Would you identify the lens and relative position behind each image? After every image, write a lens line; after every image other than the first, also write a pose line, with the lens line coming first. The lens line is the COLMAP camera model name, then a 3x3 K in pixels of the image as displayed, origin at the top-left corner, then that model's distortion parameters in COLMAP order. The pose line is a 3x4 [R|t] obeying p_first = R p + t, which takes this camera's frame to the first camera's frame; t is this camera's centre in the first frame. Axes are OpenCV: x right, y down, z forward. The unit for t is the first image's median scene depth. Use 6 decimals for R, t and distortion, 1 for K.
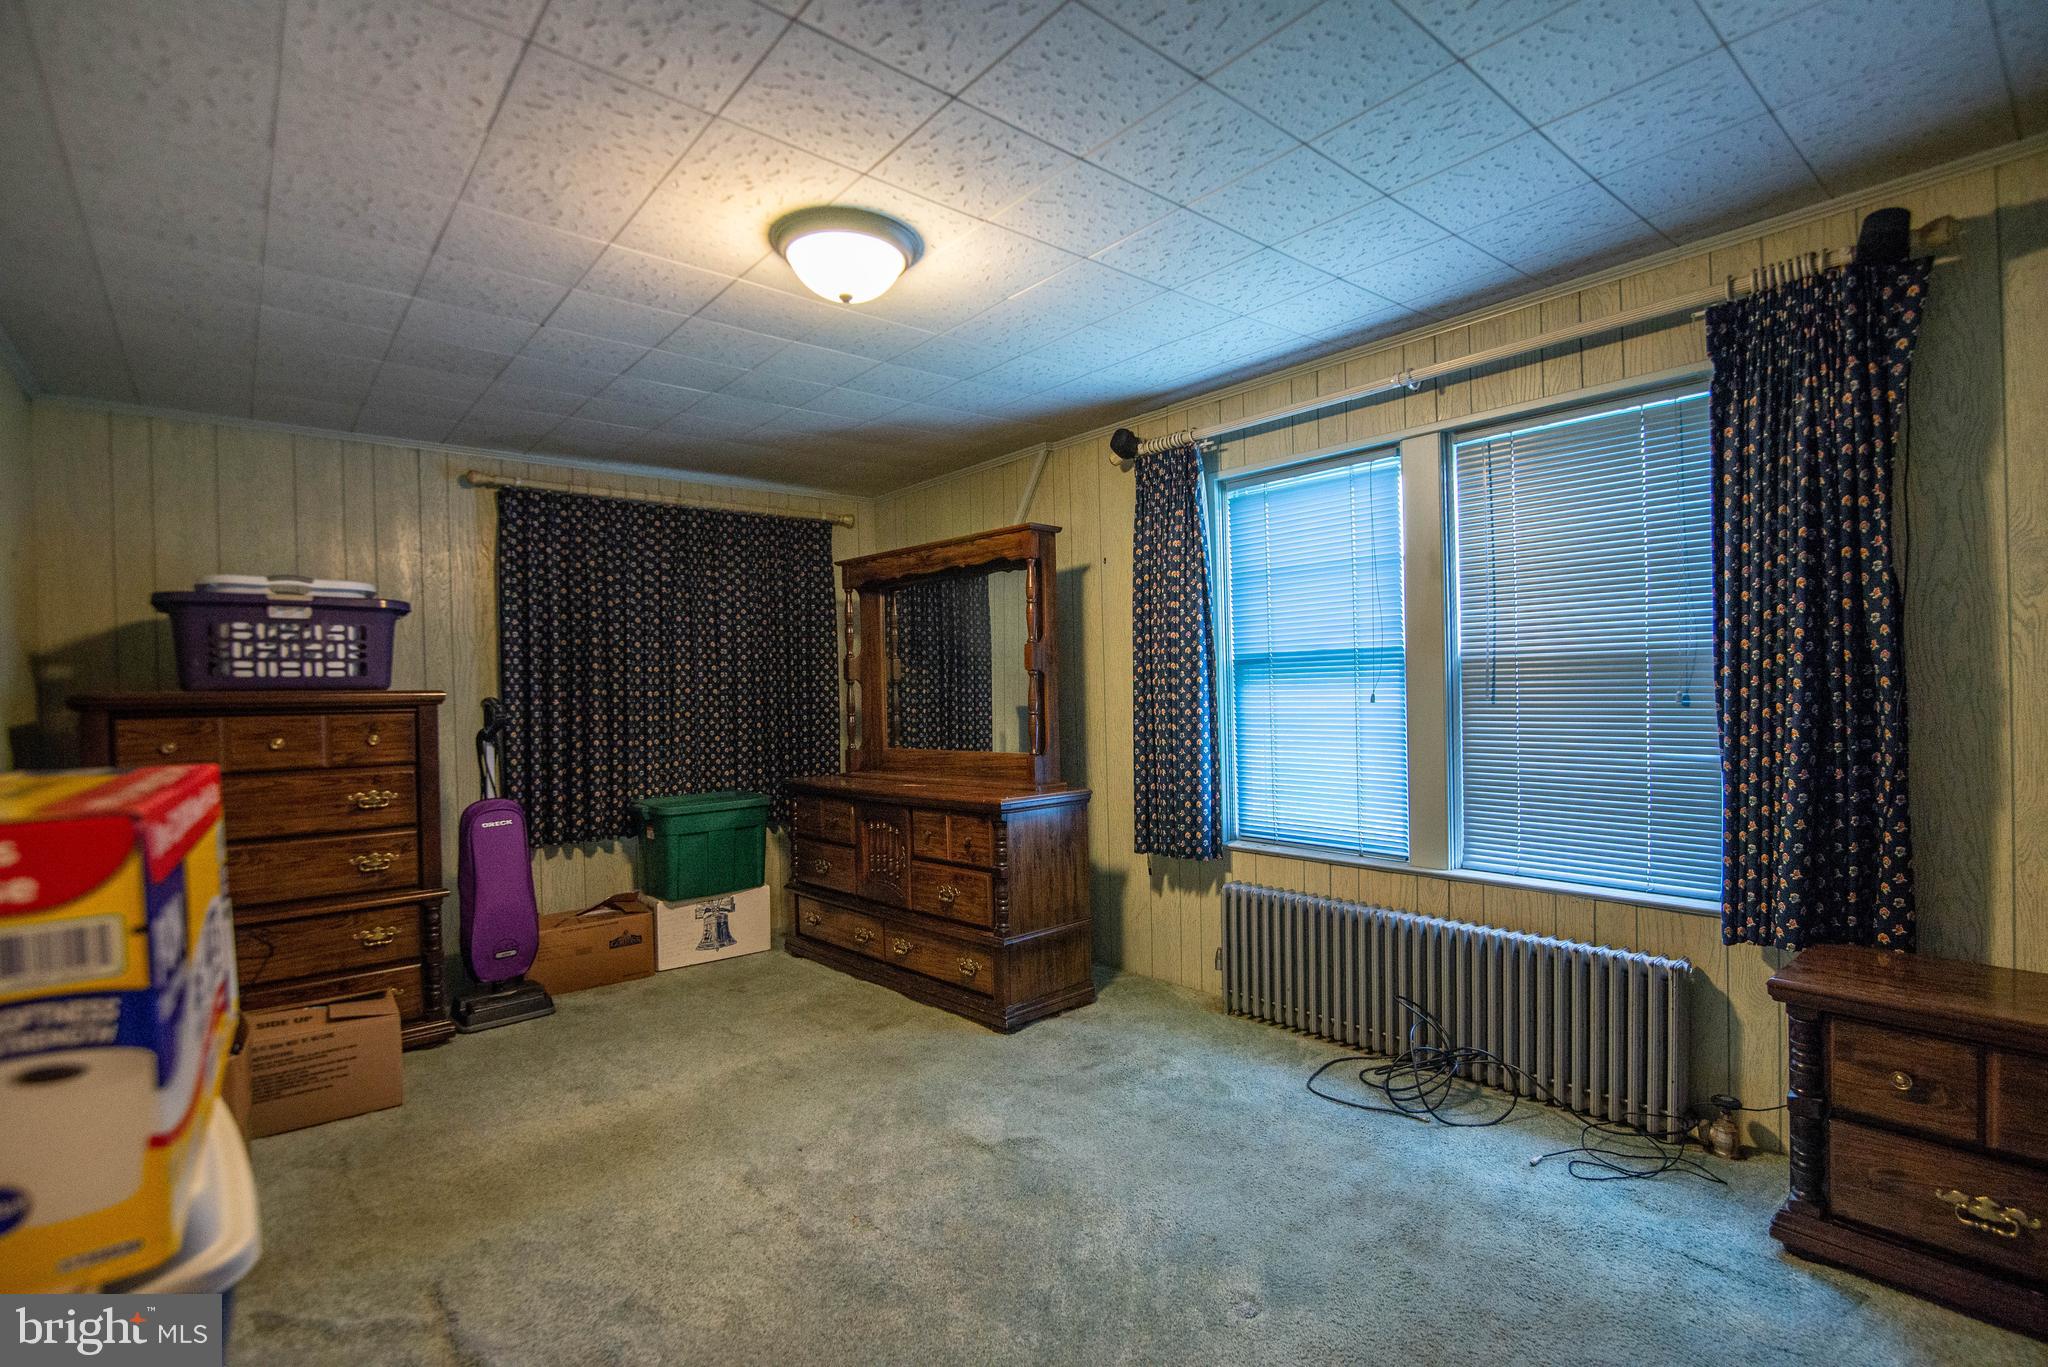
lens RADIAL K [[942.9, 0, 1037.0], [0, 942.9, 693.9], [0, 0, 1]] dist [-0.014170, 0.000292]
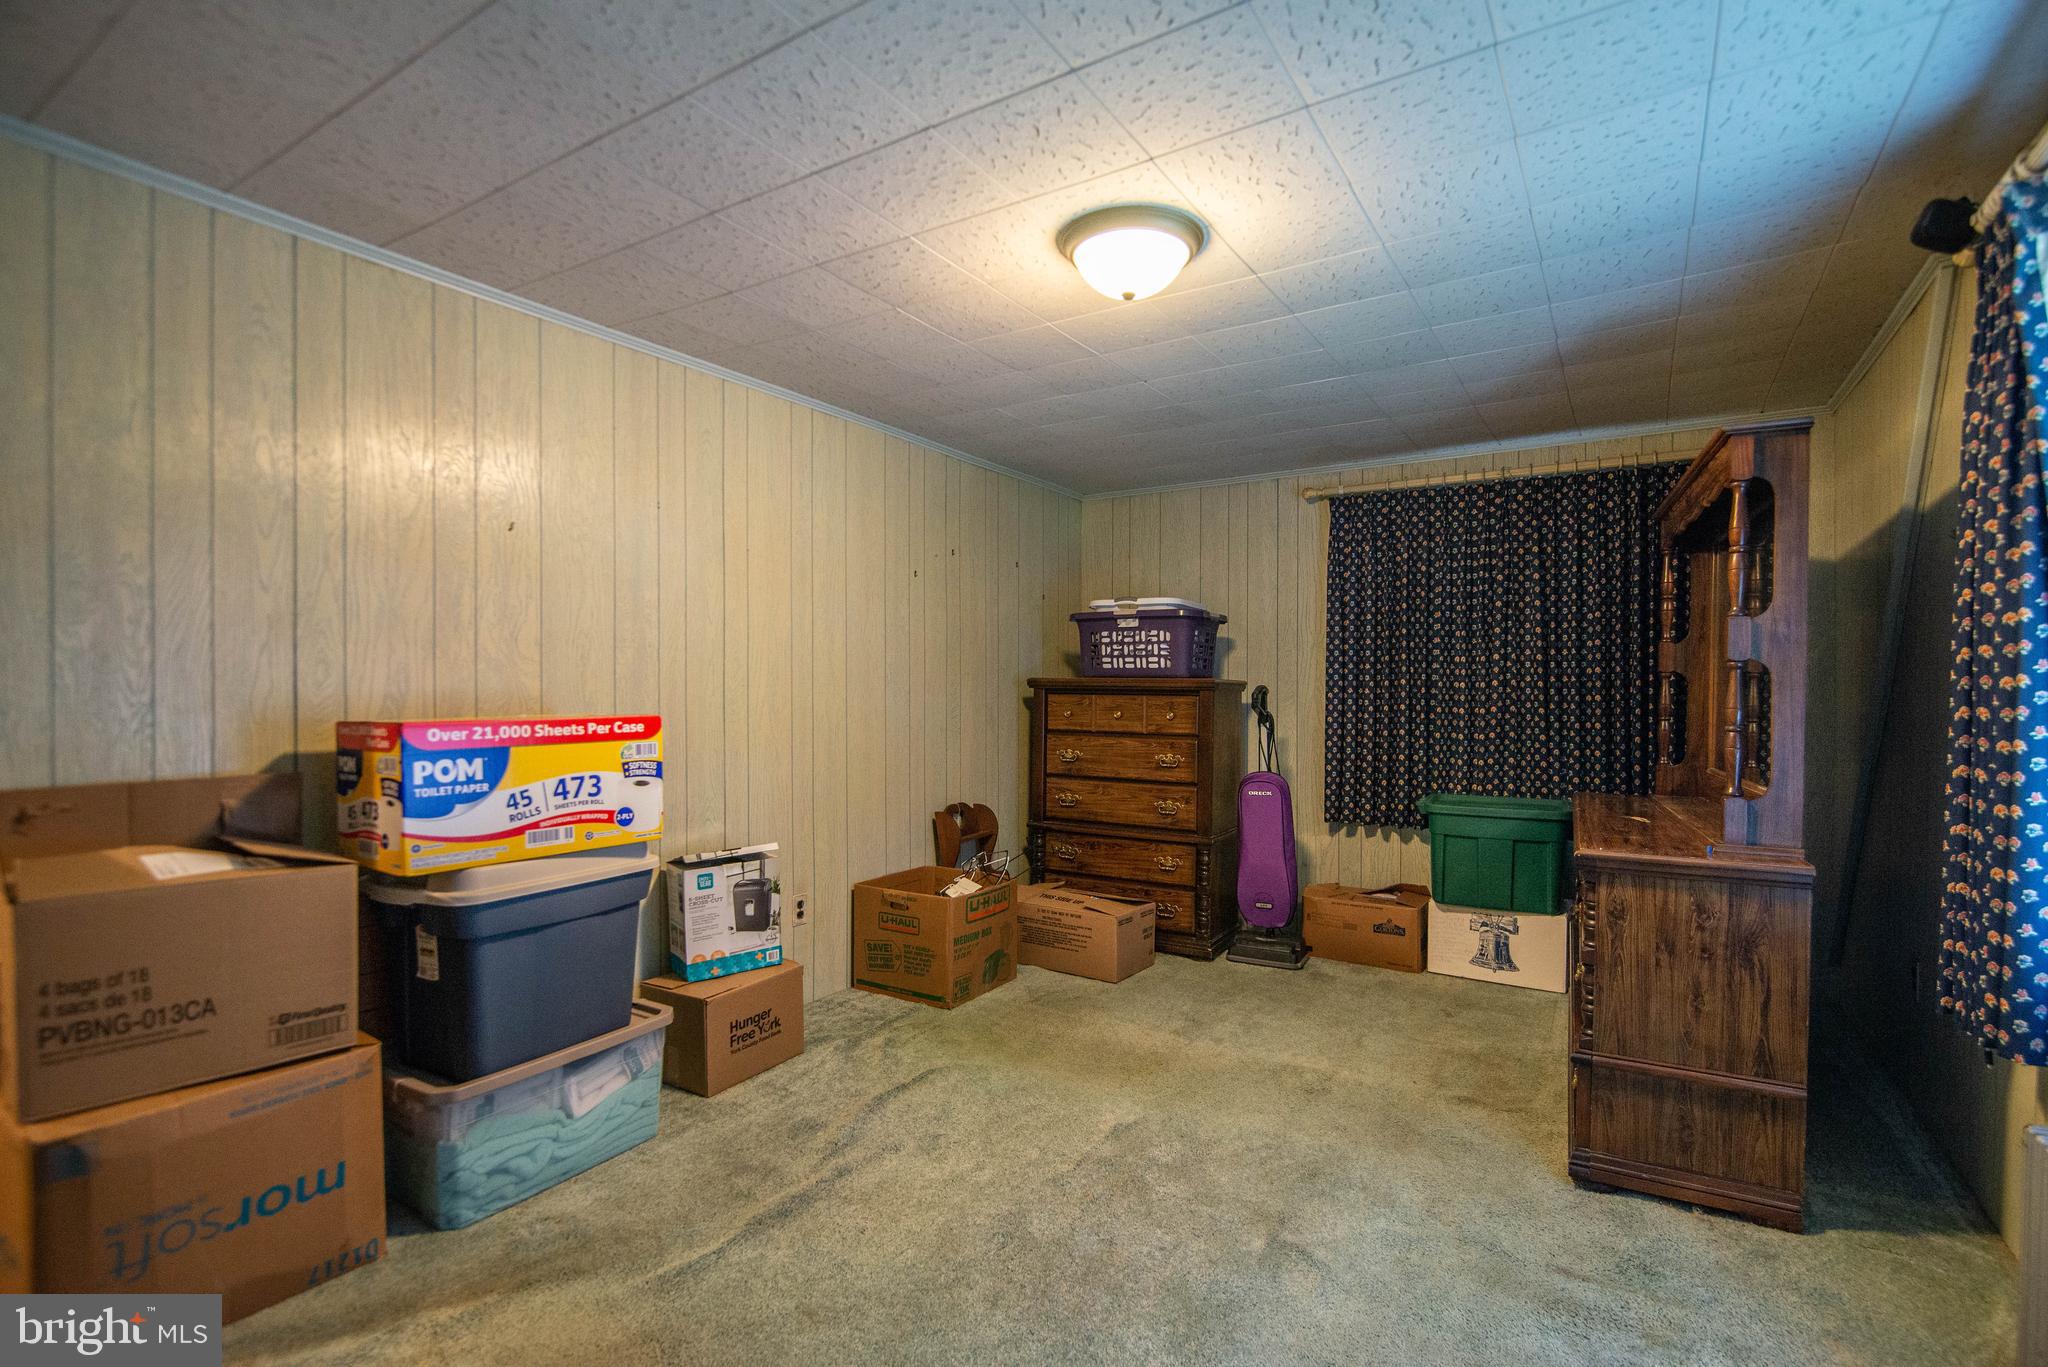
lens RADIAL K [[942.9, 0, 1037.0], [0, 942.9, 693.9], [0, 0, 1]] dist [-0.014170, 0.000292]
pose [[0.294898, 0.029918, -0.955060, 0.467348], [-0.013069, 0.999542, 0.027276, -0.014396], [0.955439, 0.004438, 0.295154, 0.387138]]
